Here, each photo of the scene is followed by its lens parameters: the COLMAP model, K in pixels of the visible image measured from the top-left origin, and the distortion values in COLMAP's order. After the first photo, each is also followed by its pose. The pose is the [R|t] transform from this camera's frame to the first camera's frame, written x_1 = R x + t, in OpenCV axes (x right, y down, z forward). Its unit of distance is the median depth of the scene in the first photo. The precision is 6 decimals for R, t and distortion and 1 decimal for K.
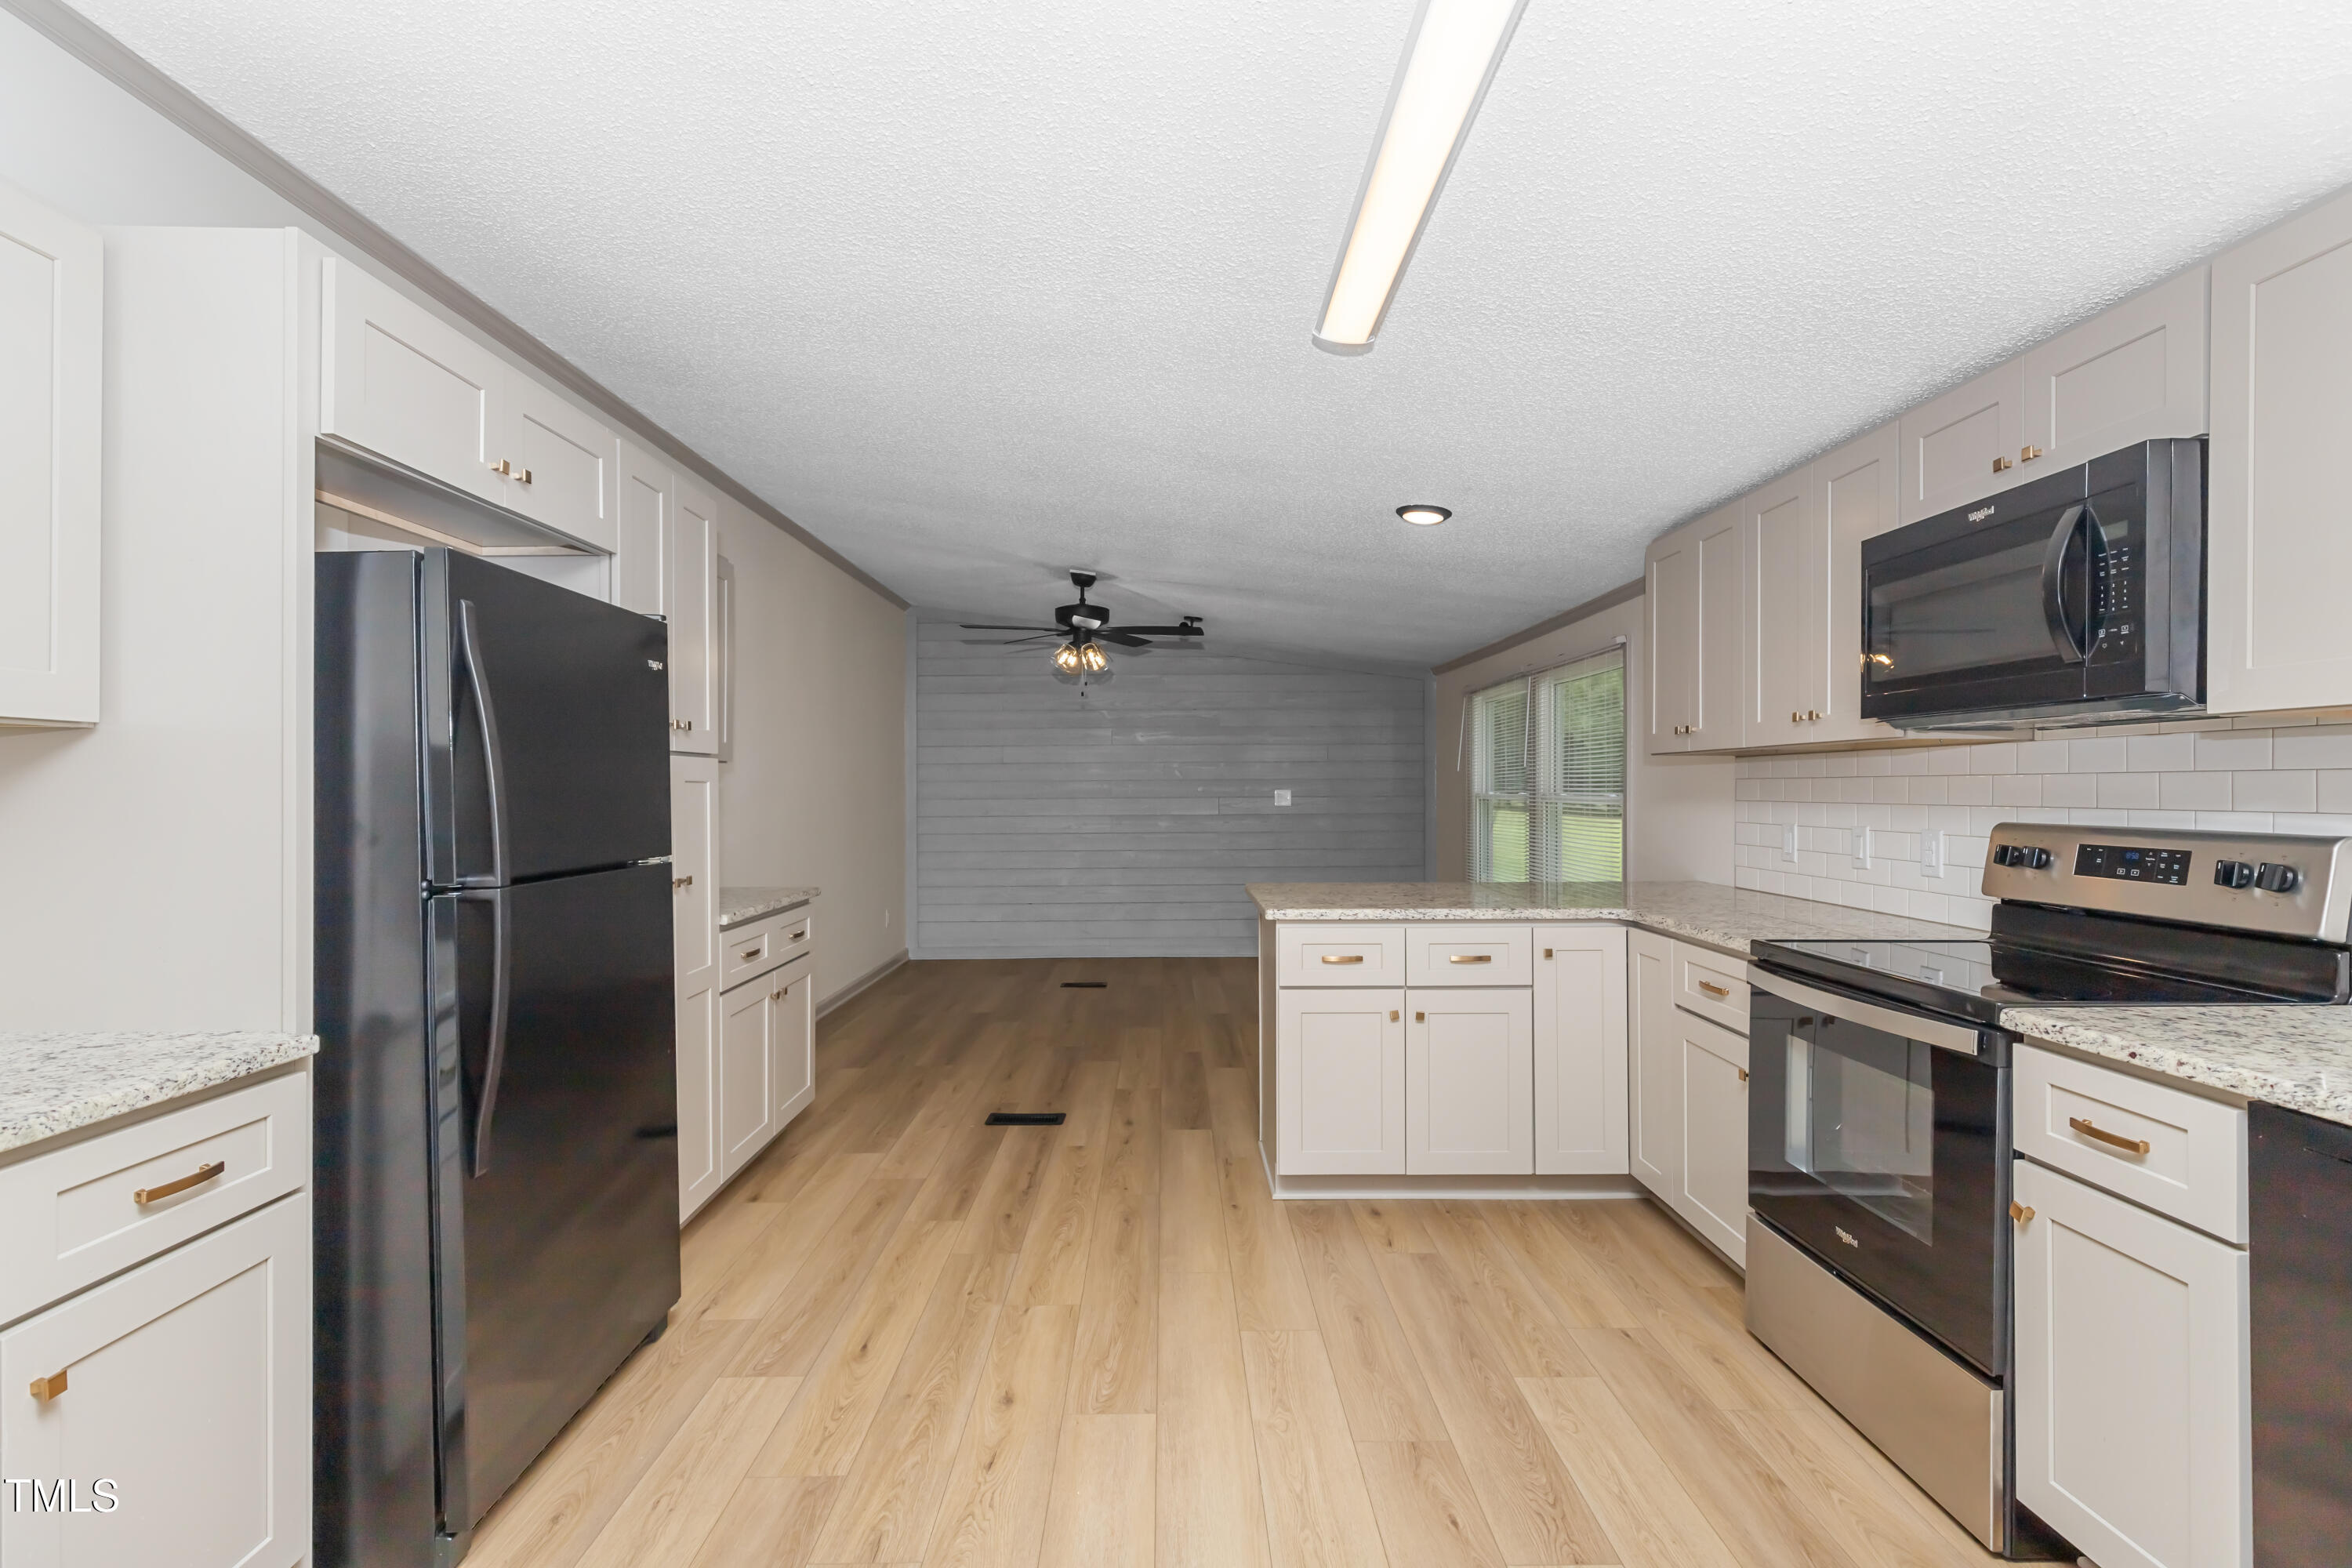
lens RADIAL K [[1110.7, 0, 1186.0], [0, 1110.7, 803.3], [0, 0, 1]] dist [-0.005210, -0.001629]
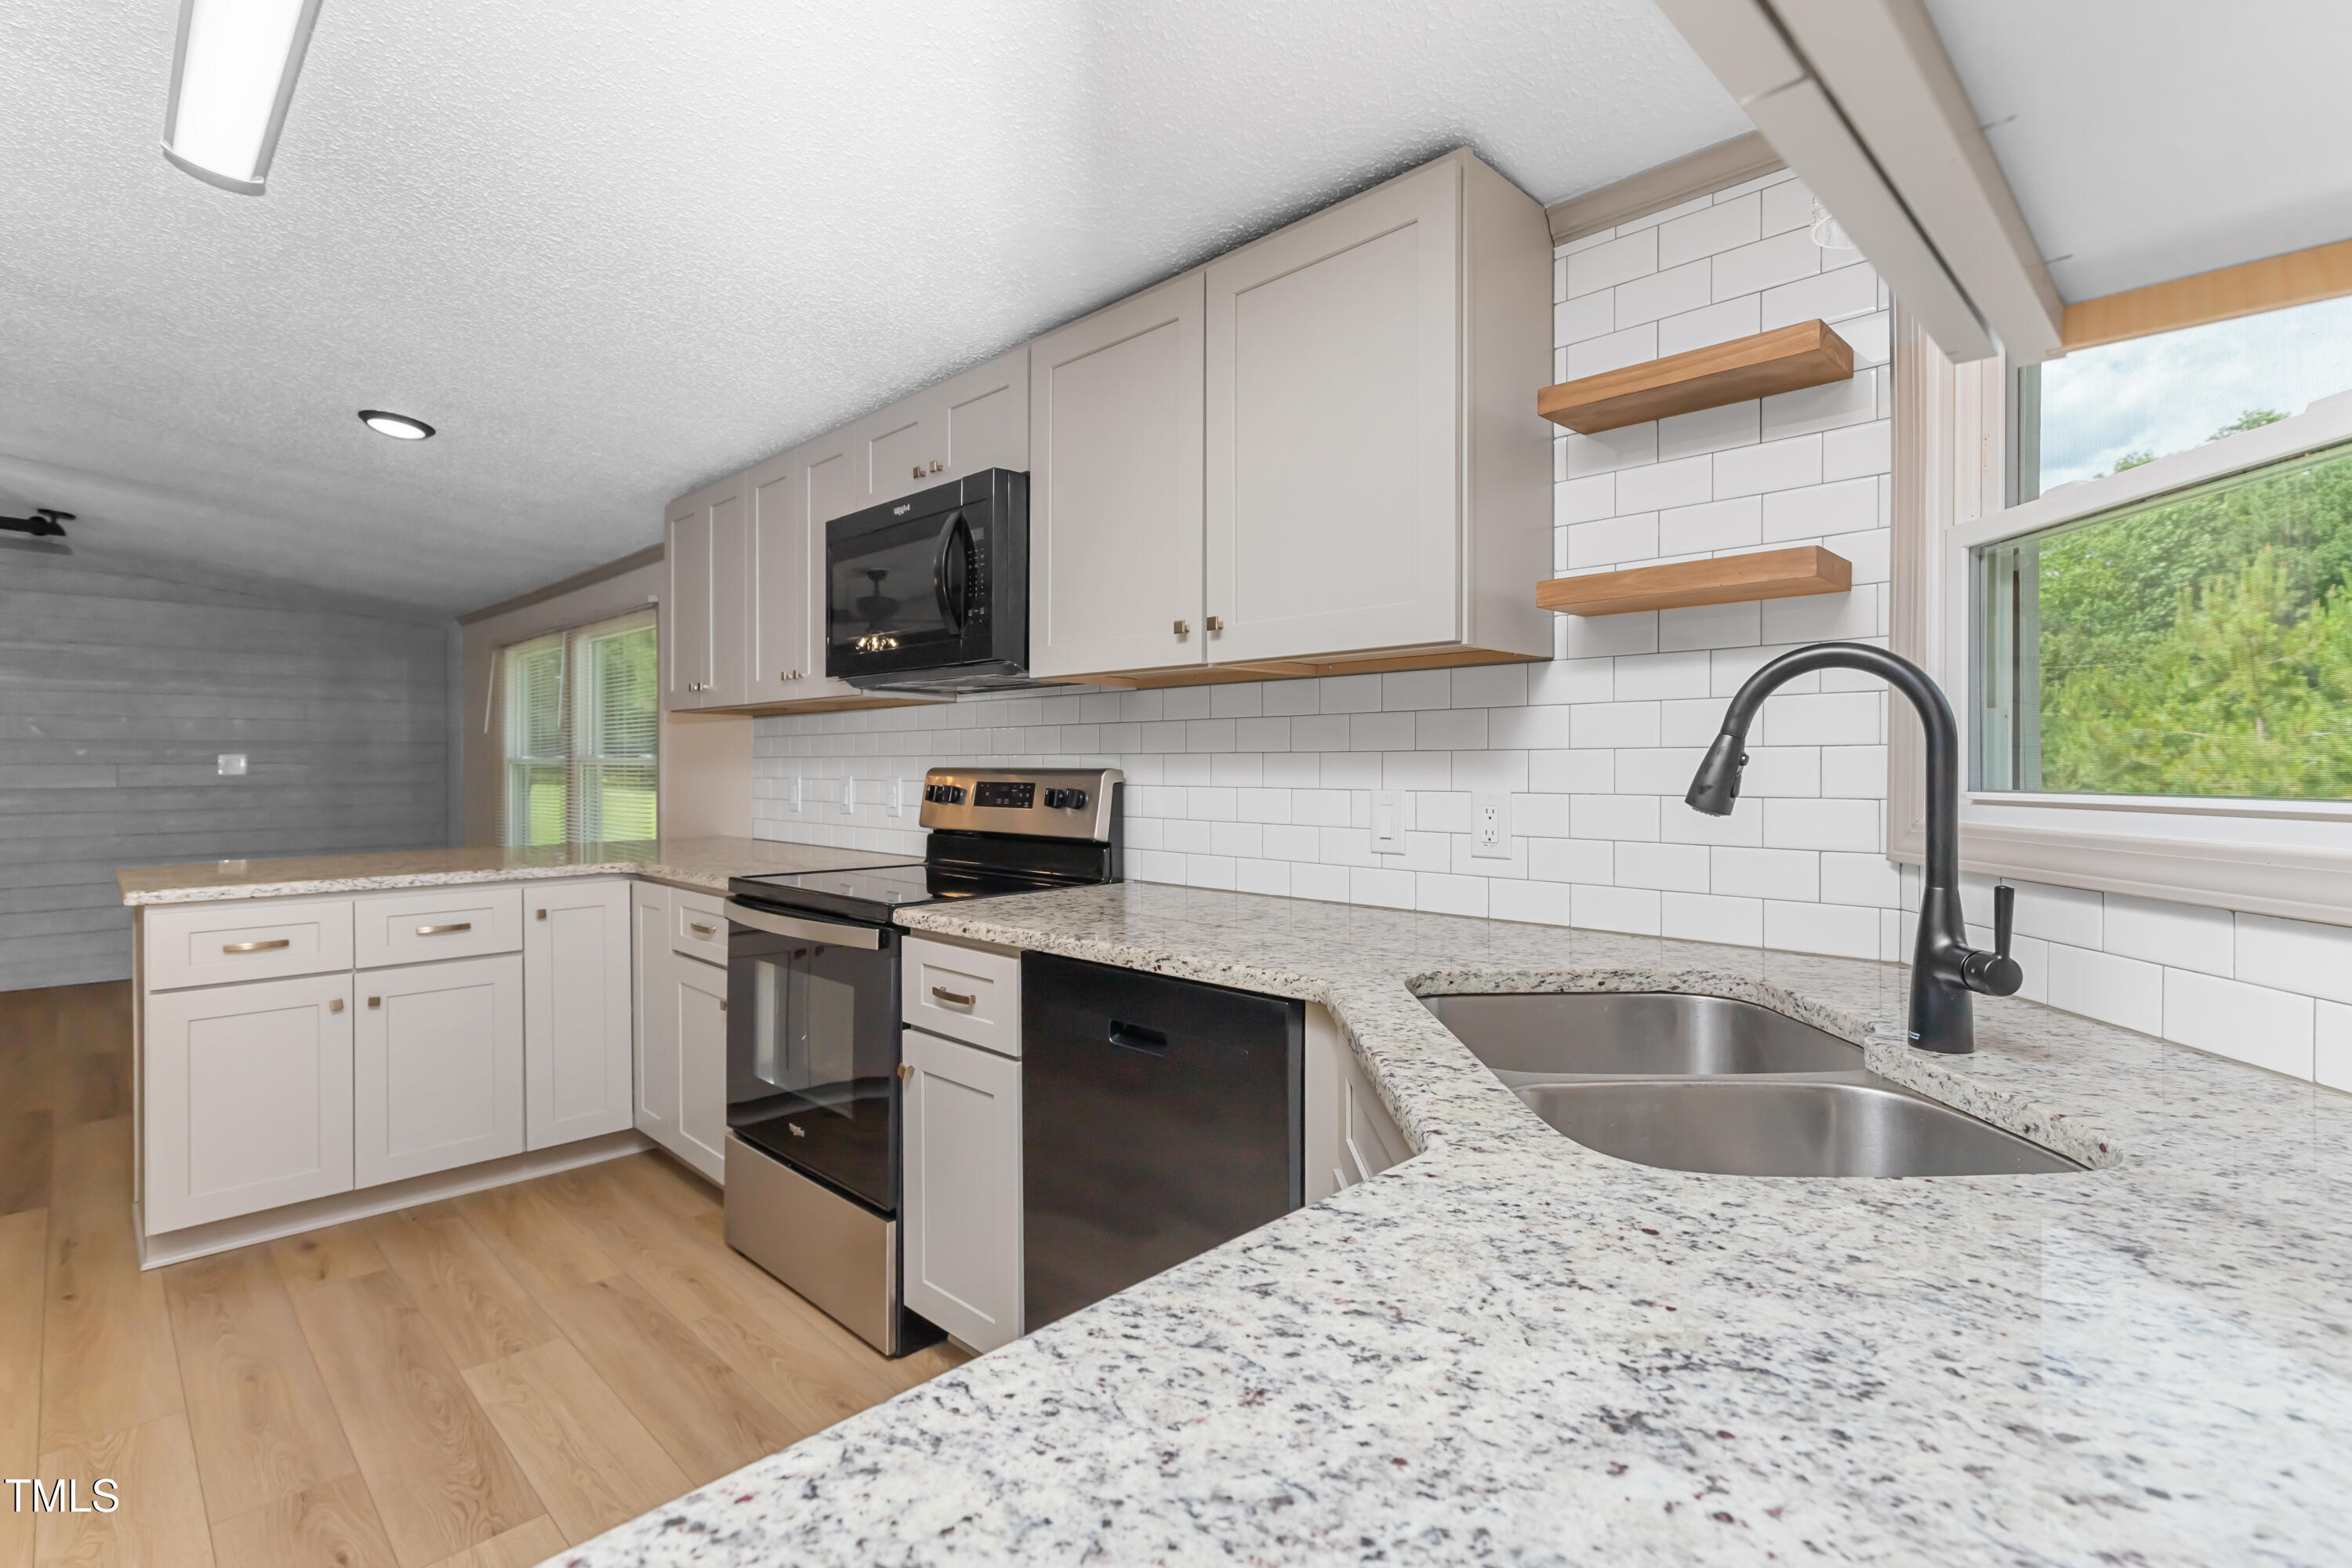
lens RADIAL K [[1095.8, 0, 1164.4], [0, 1095.8, 774.3], [0, 0, 1]] dist [0.007869, -0.000787]
pose [[0.712892, -0.006830, 0.701240, 0.065395], [0.006921, 0.999972, 0.002703, 0.022993], [-0.701239, 0.002926, 0.712920, -0.048822]]
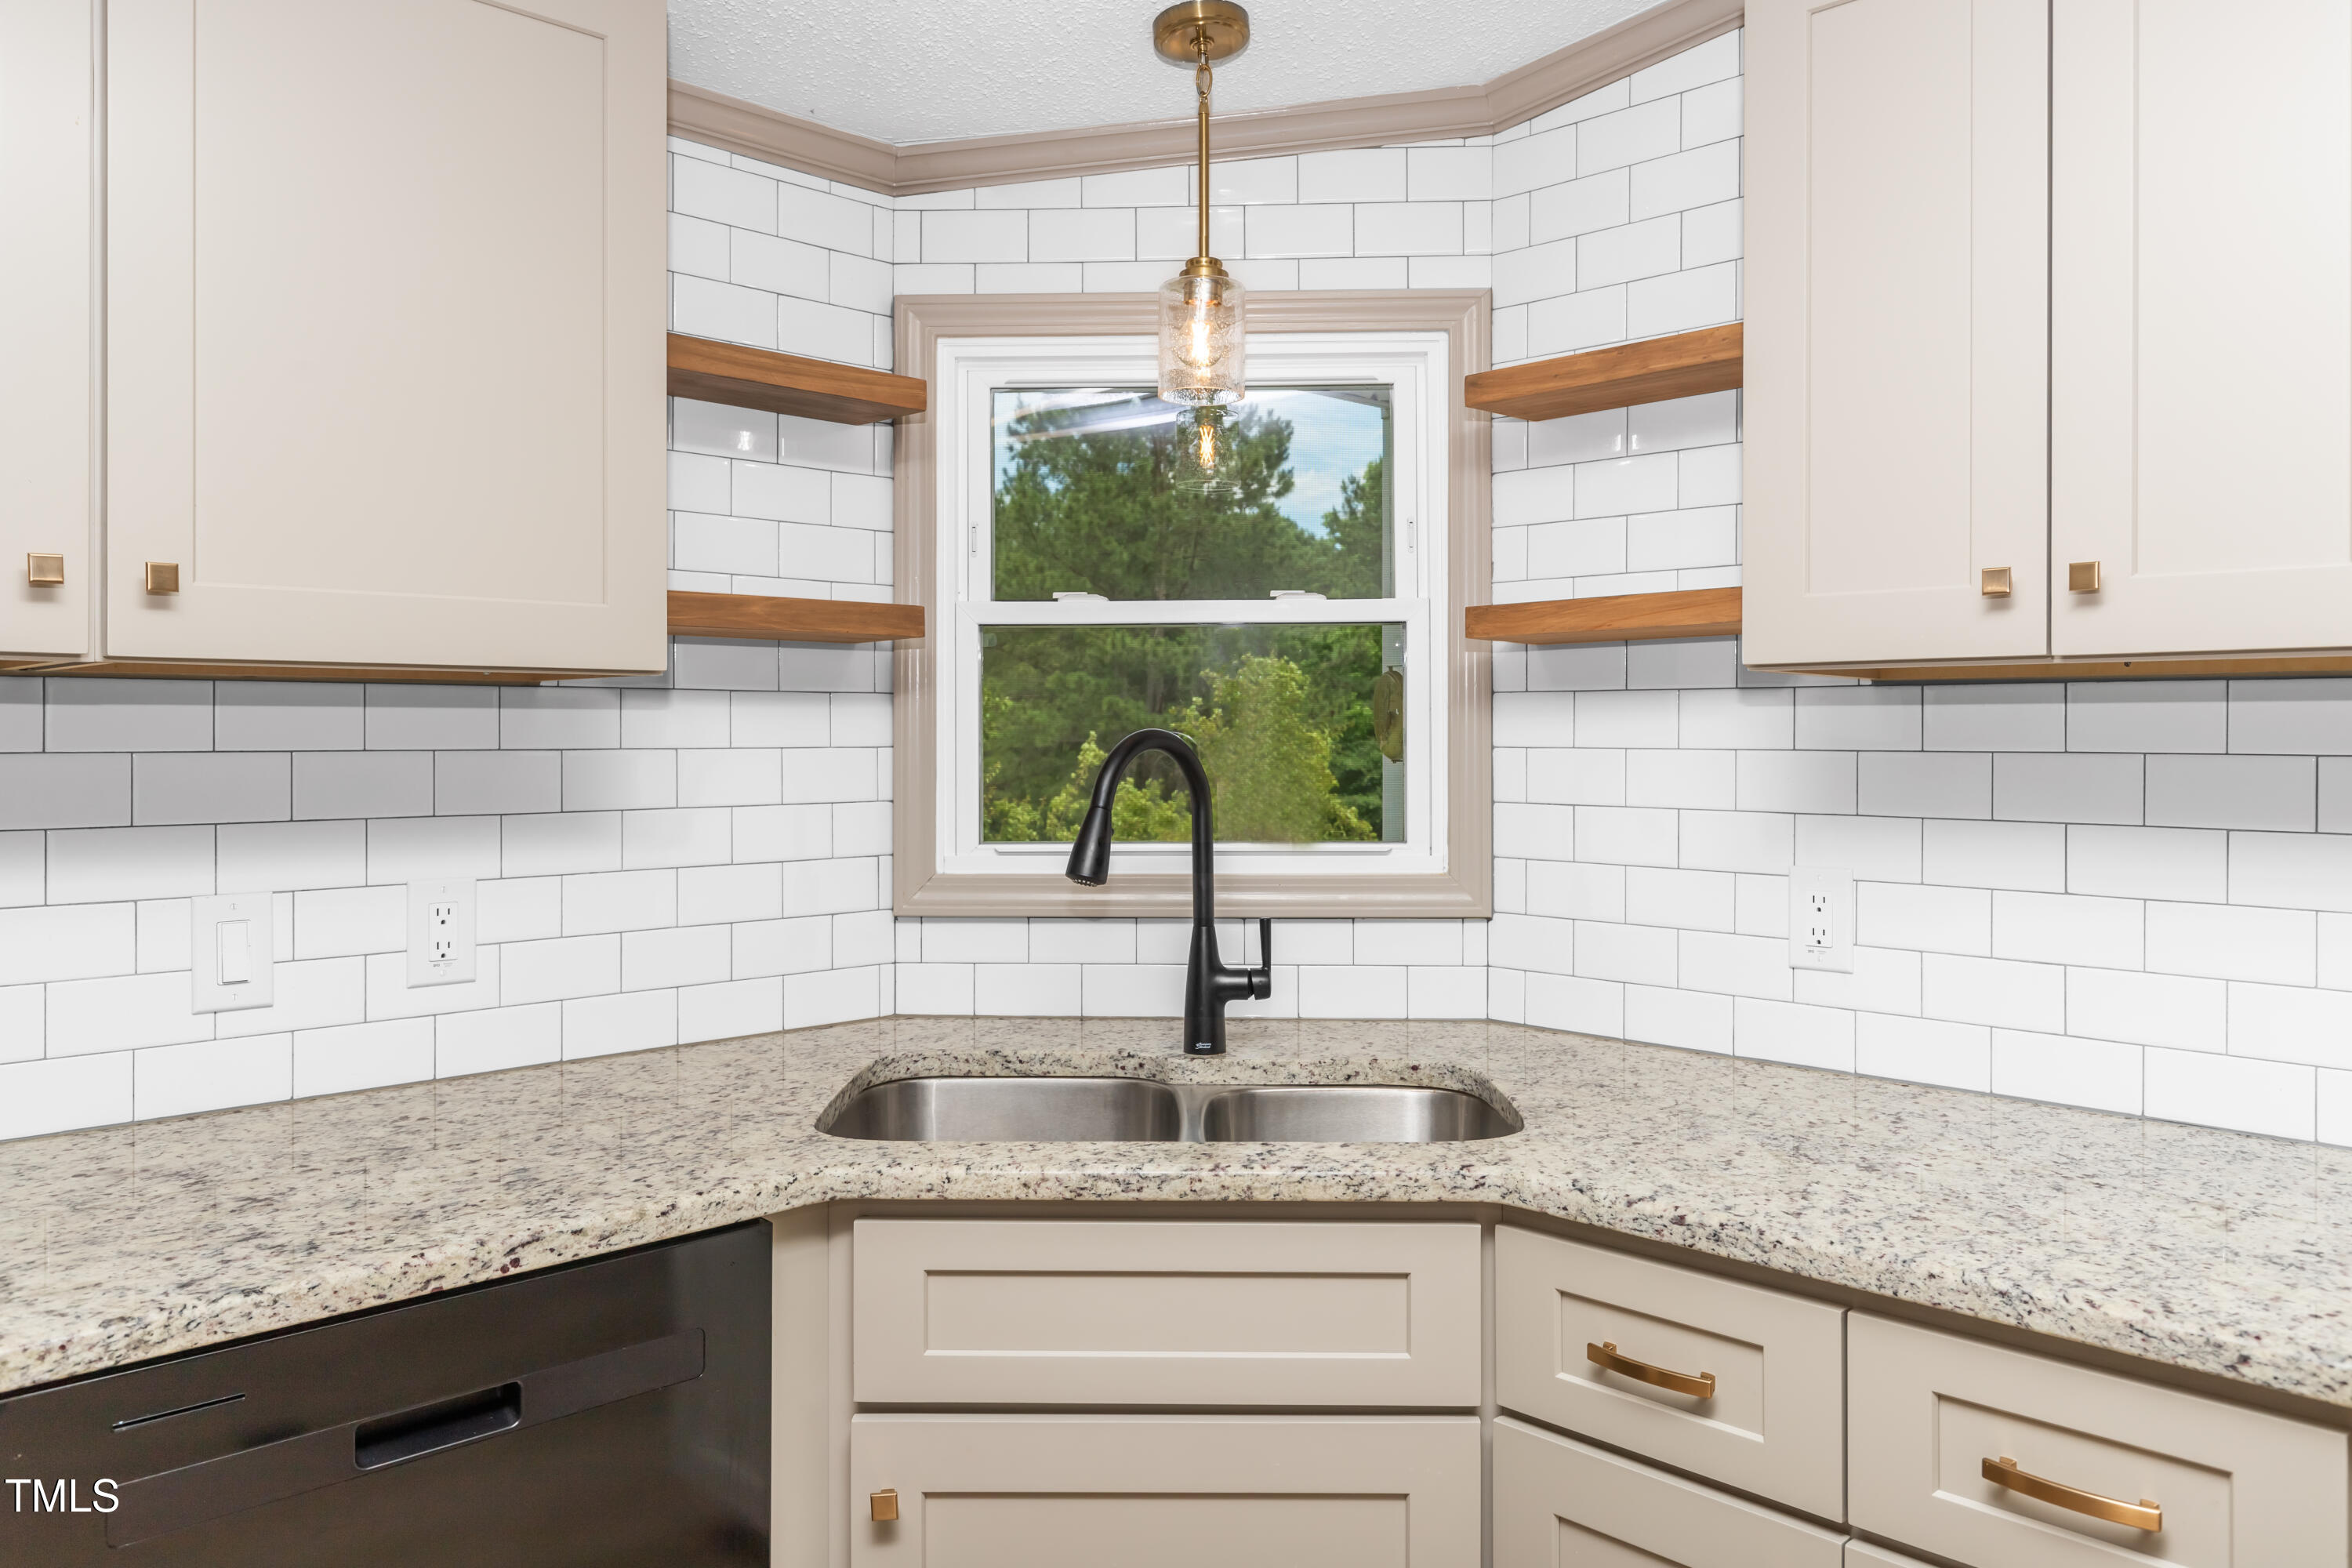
lens RADIAL K [[1674.6, 0, 1170.0], [0, 1674.6, 759.2], [0, 0, 1]] dist [0.010029, -0.007251]
pose [[-0.701730, -0.010741, 0.712362, -0.001993], [0.004273, 0.999805, 0.019284, -0.025684], [-0.712430, 0.016577, -0.701547, 0.574887]]
